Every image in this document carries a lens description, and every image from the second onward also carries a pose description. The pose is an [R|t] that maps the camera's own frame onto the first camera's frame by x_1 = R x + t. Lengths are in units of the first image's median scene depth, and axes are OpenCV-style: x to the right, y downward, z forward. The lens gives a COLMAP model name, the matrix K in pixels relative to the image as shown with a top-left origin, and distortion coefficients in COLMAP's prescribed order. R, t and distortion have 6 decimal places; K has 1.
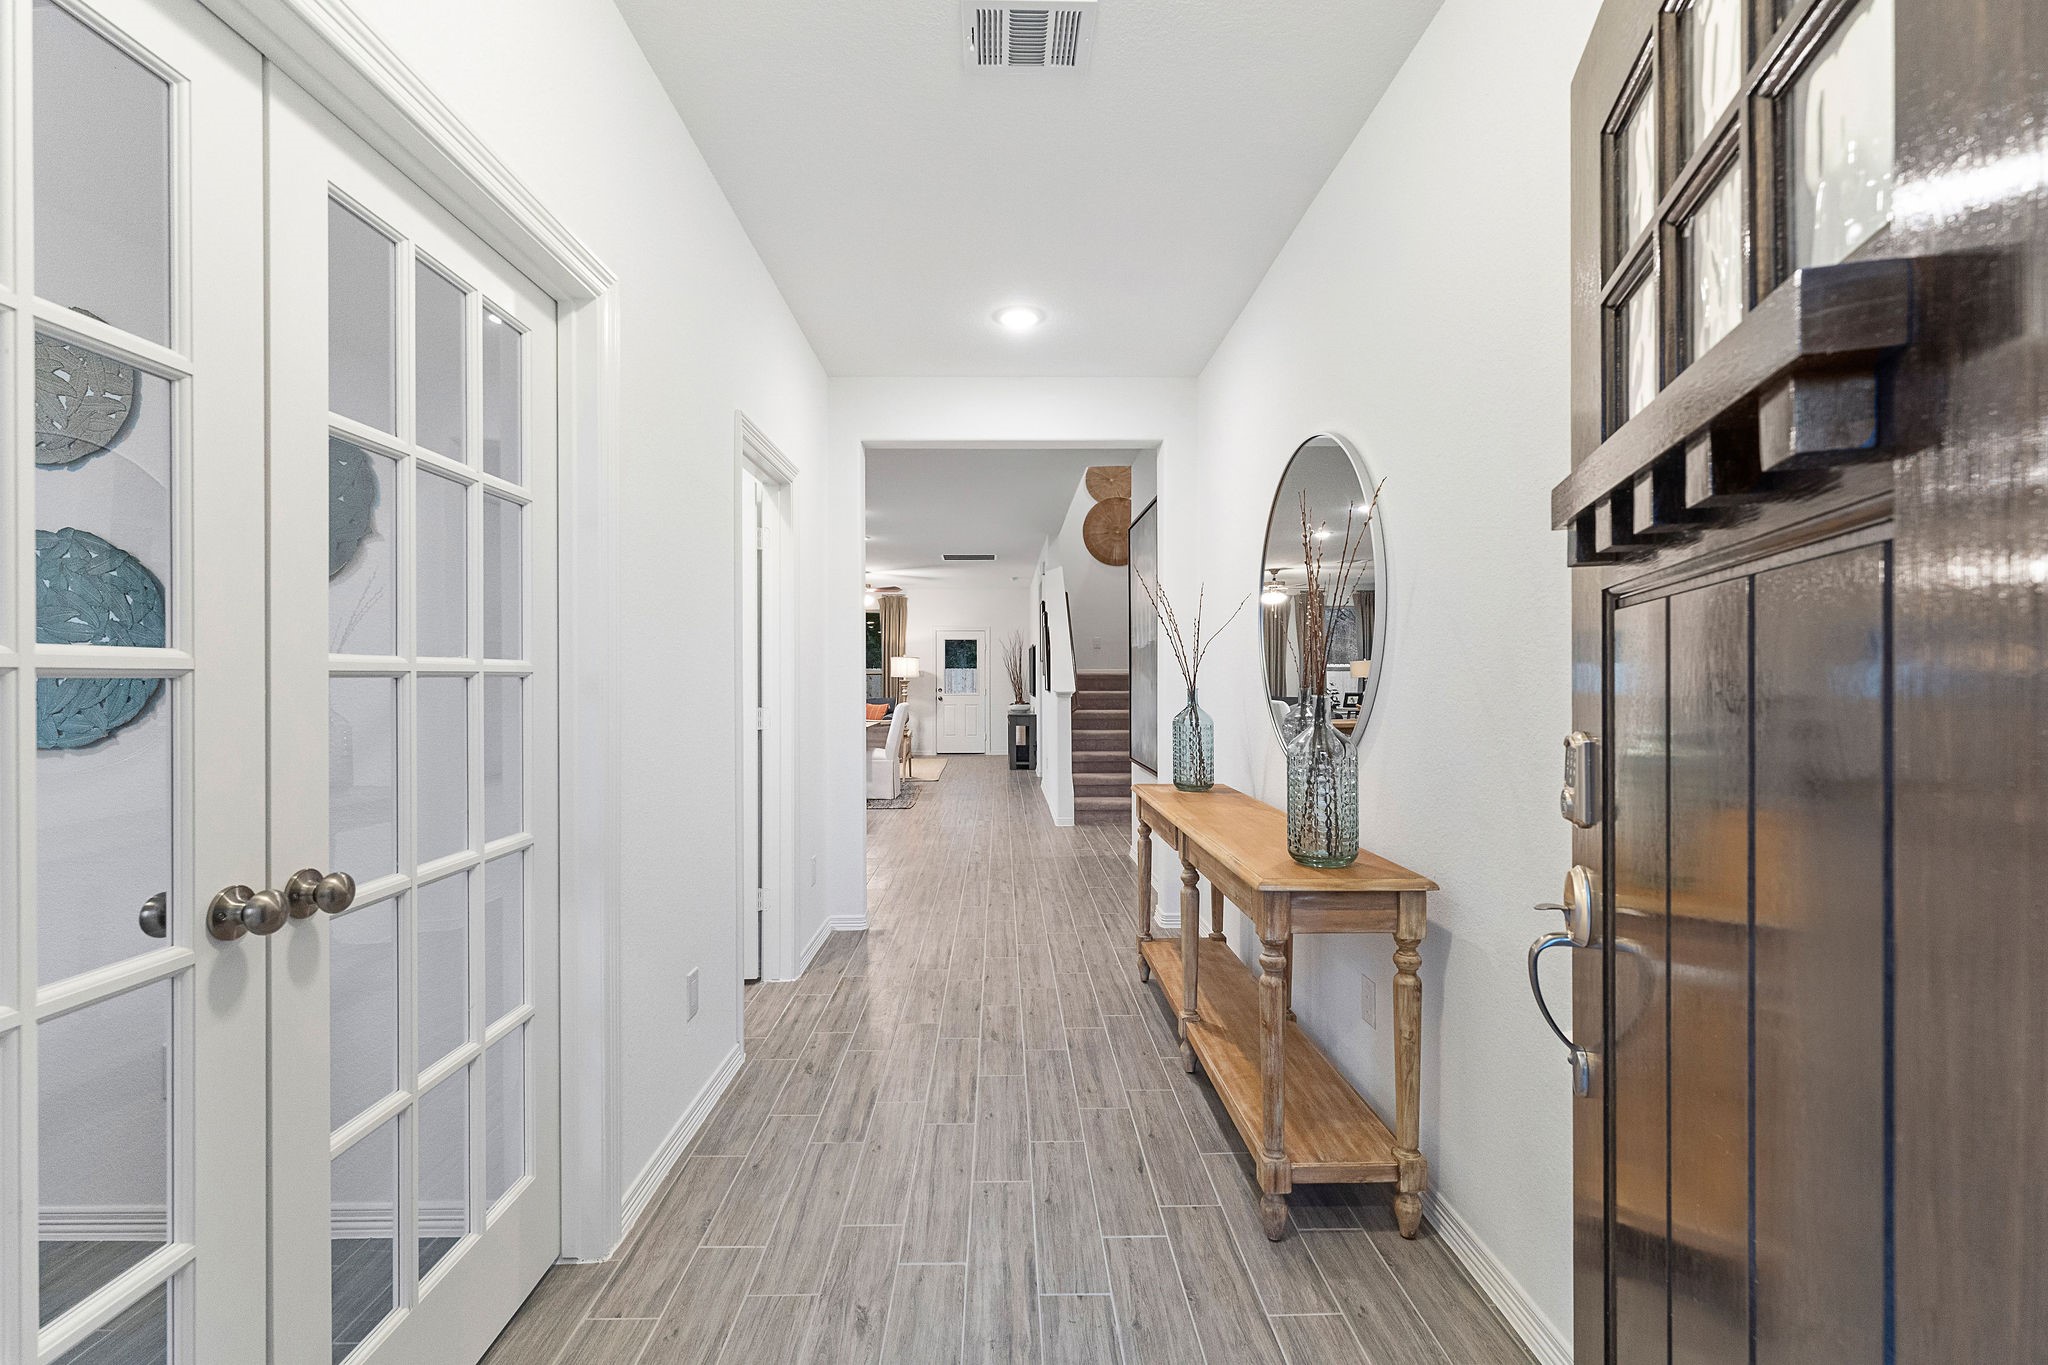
lens RADIAL K [[915.3, 0, 1025.8], [0, 915.3, 677.5], [0, 0, 1]] dist [-0.007656, -0.000047]
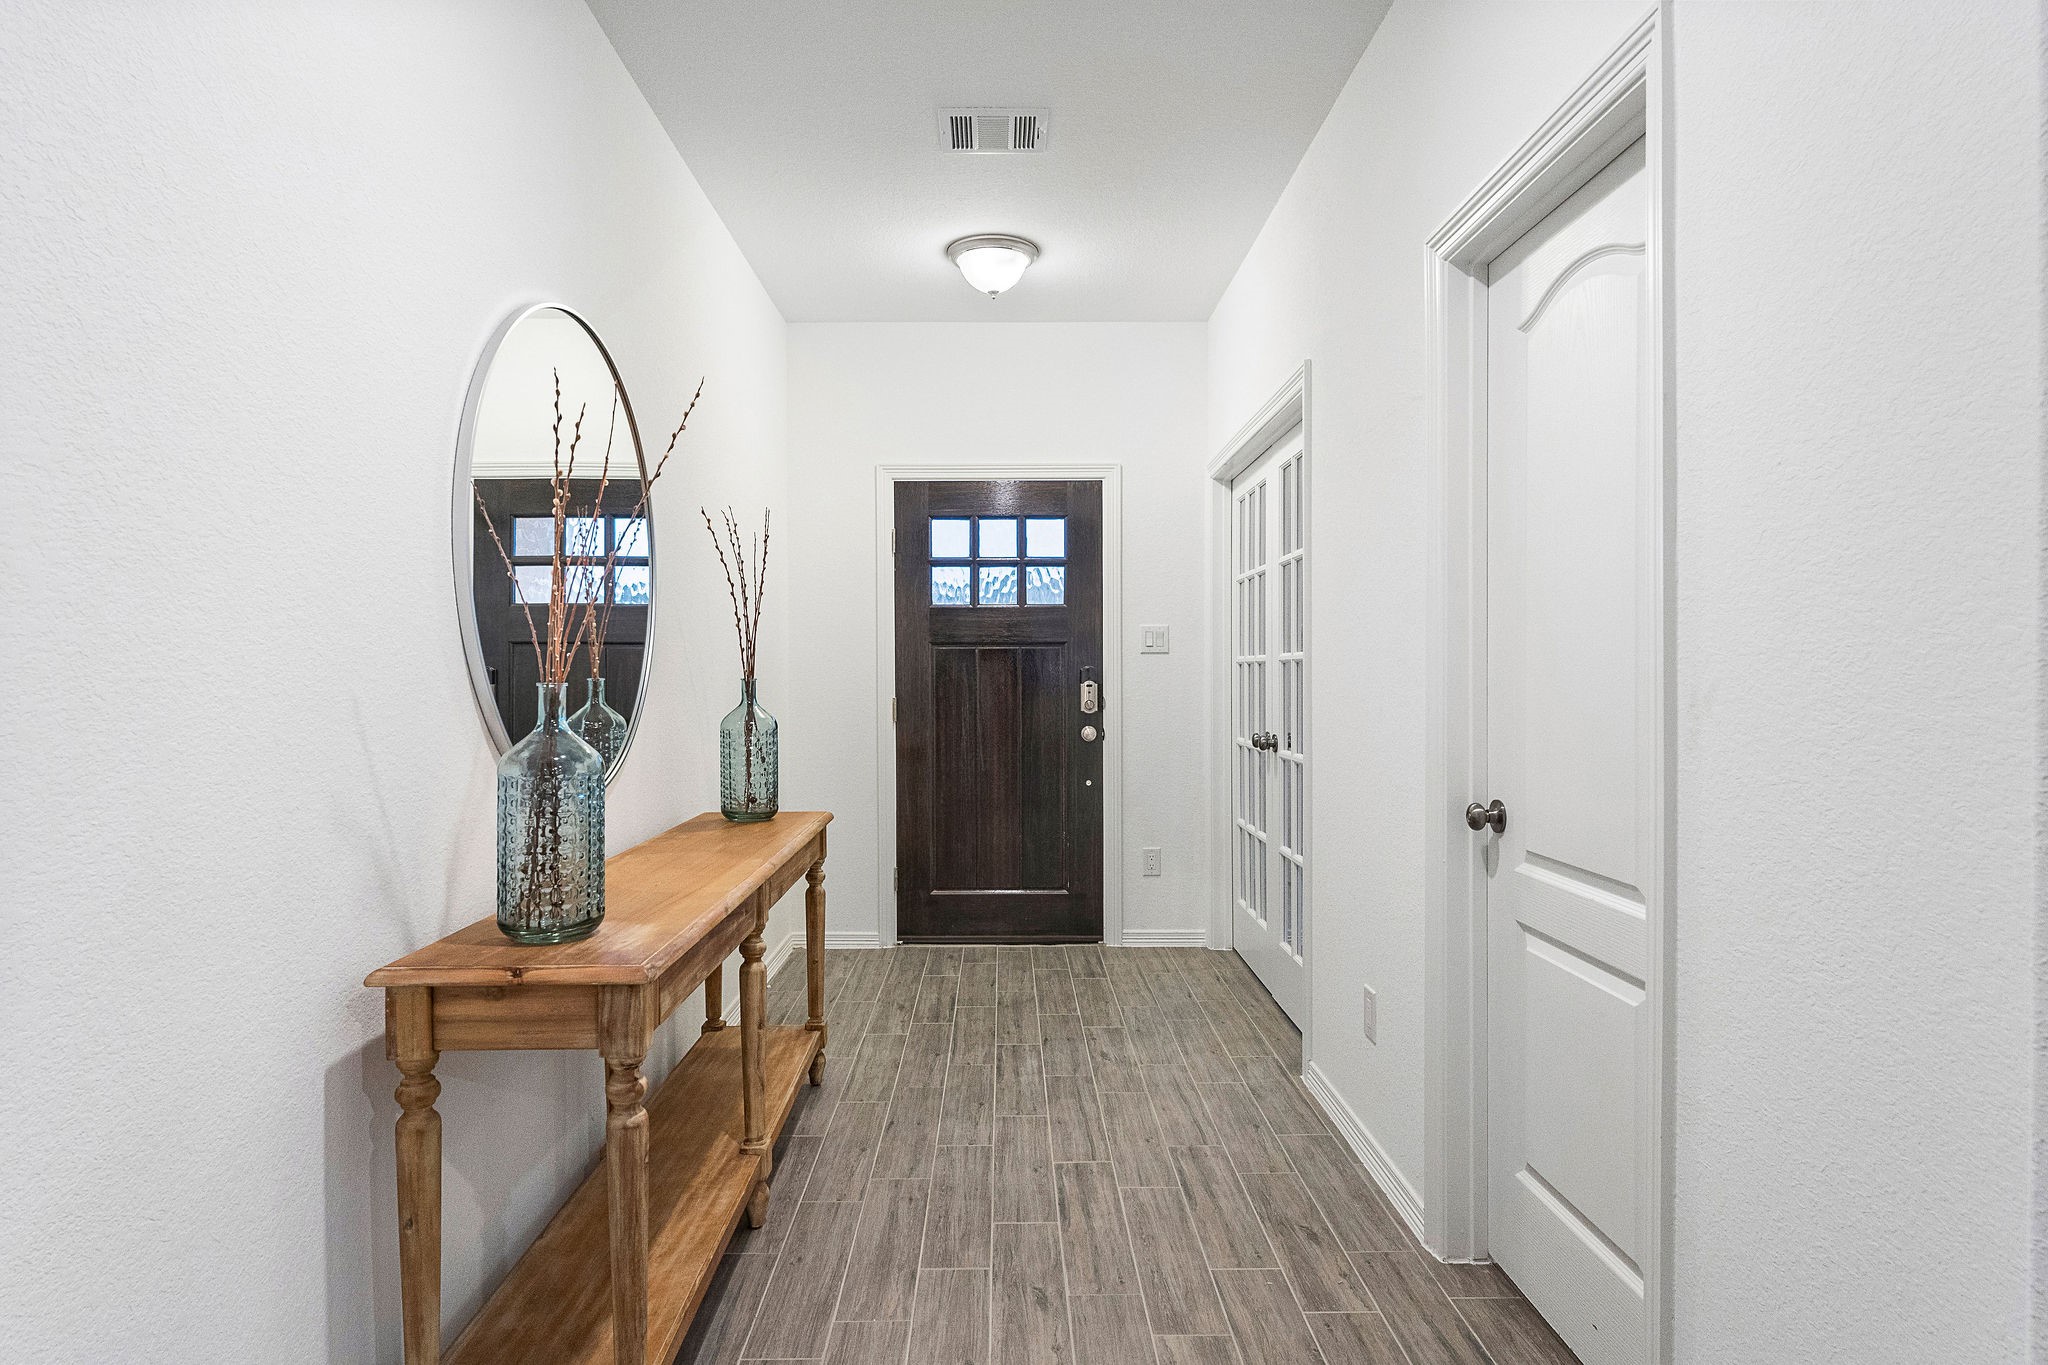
lens RADIAL K [[1101.1, 0, 1029.7], [0, 1101.1, 681.2], [0, 0, 1]] dist [-0.002013, 0.000118]
pose [[-0.999972, 0.006448, 0.003819, -0.037522], [0.006459, 0.999975, 0.002907, 0.016409], [-0.003800, 0.002932, -0.999988, 1.954337]]
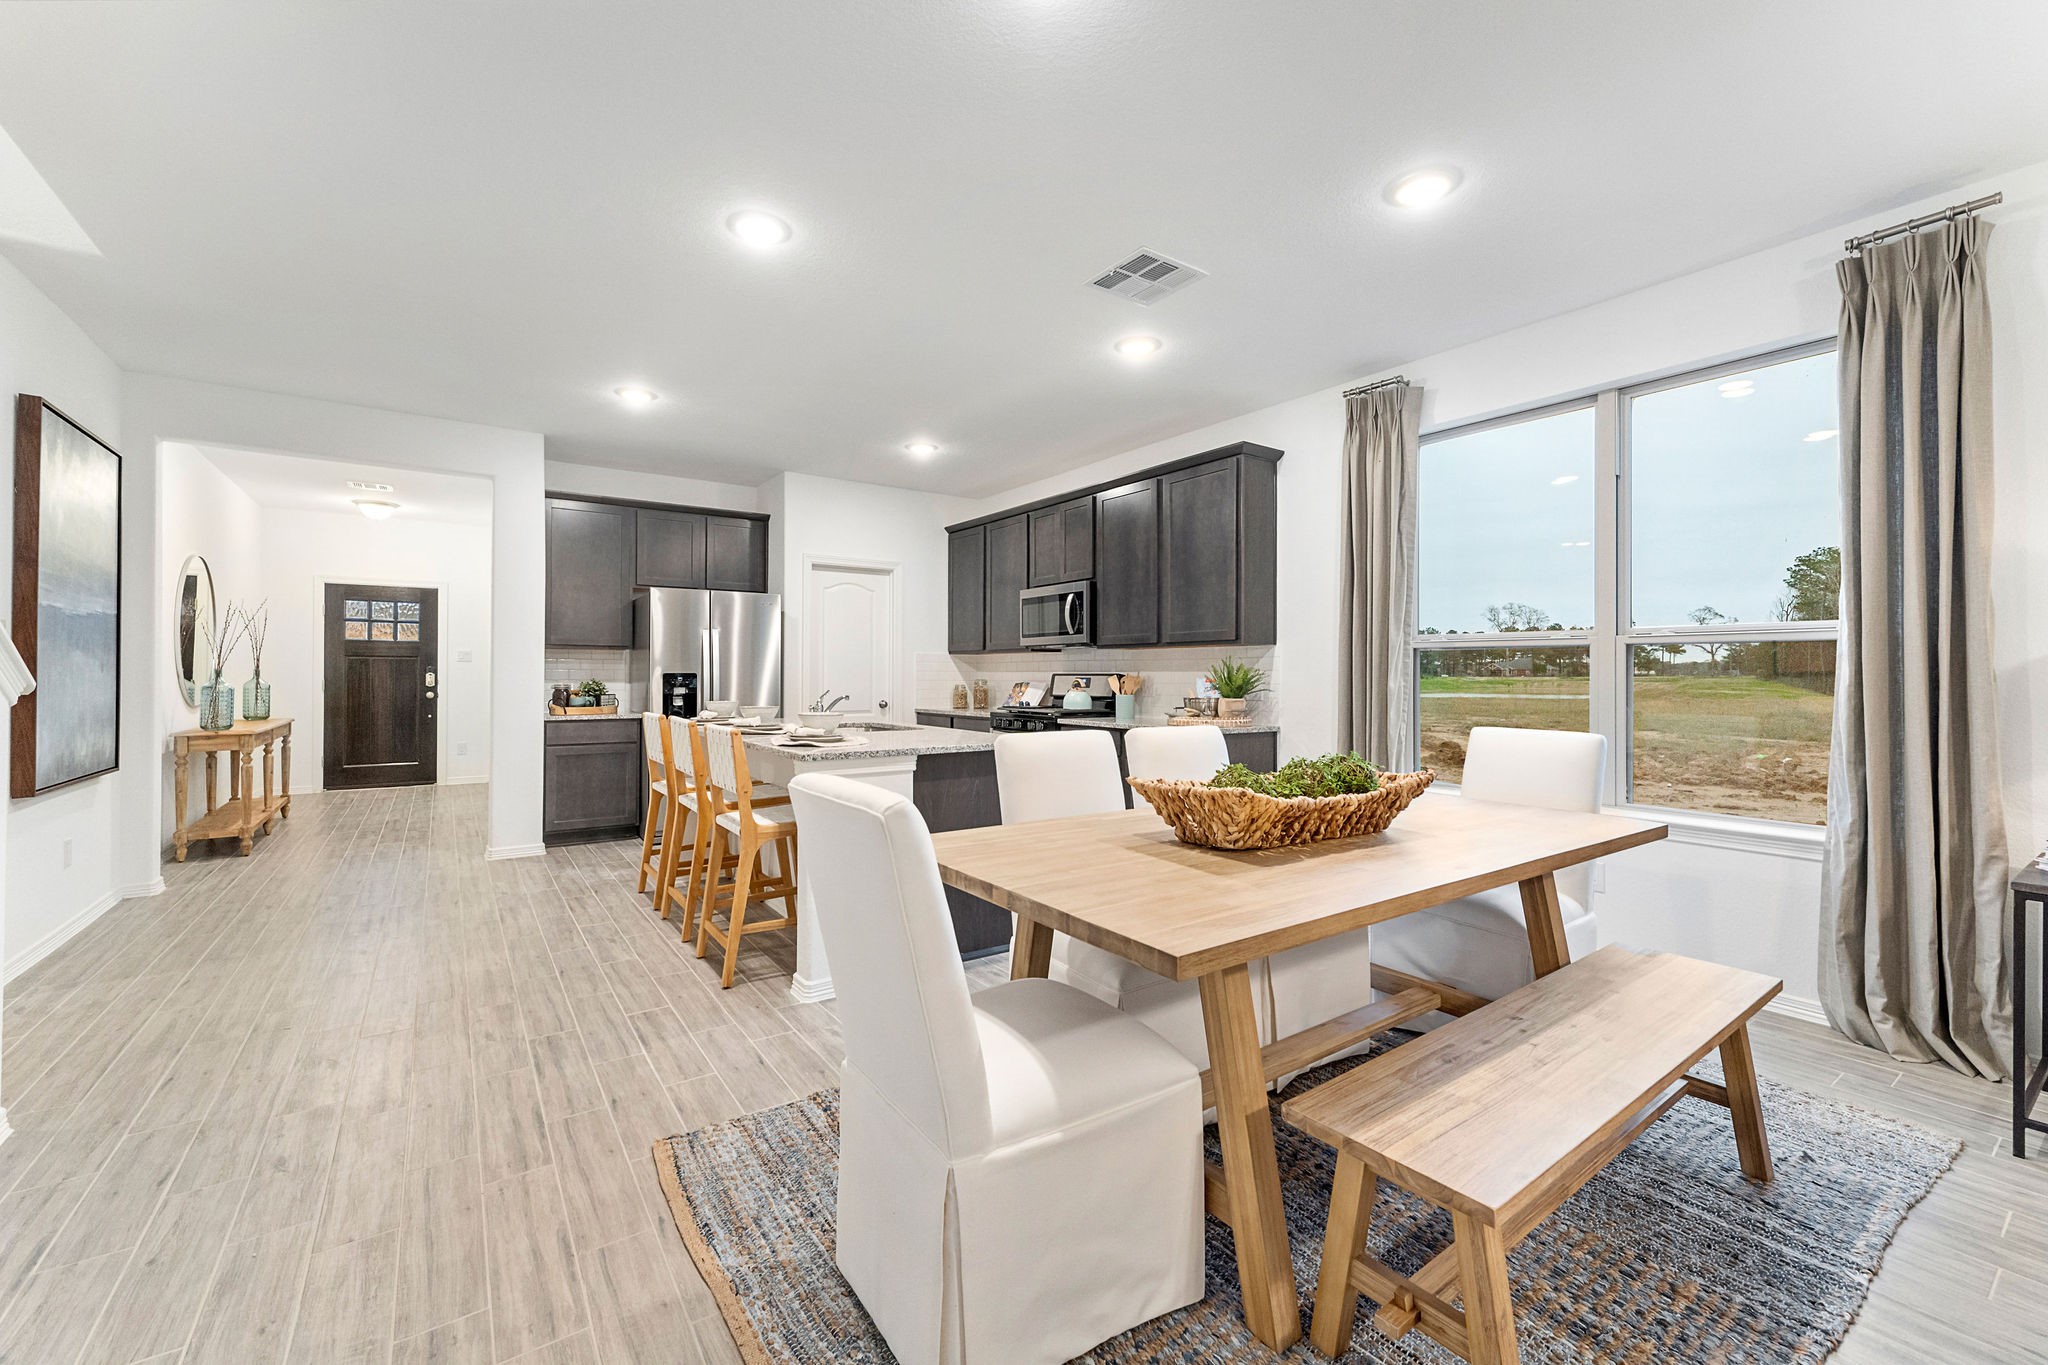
lens RADIAL K [[834.9, 0, 1023.4], [0, 834.9, 665.6], [0, 0, 1]] dist [0.001447, -0.000556]
pose [[-0.836586, -0.006365, -0.547799, -0.220943], [-0.005031, 0.999980, -0.003936, -0.000370], [0.547813, -0.000537, -0.836601, 3.607322]]
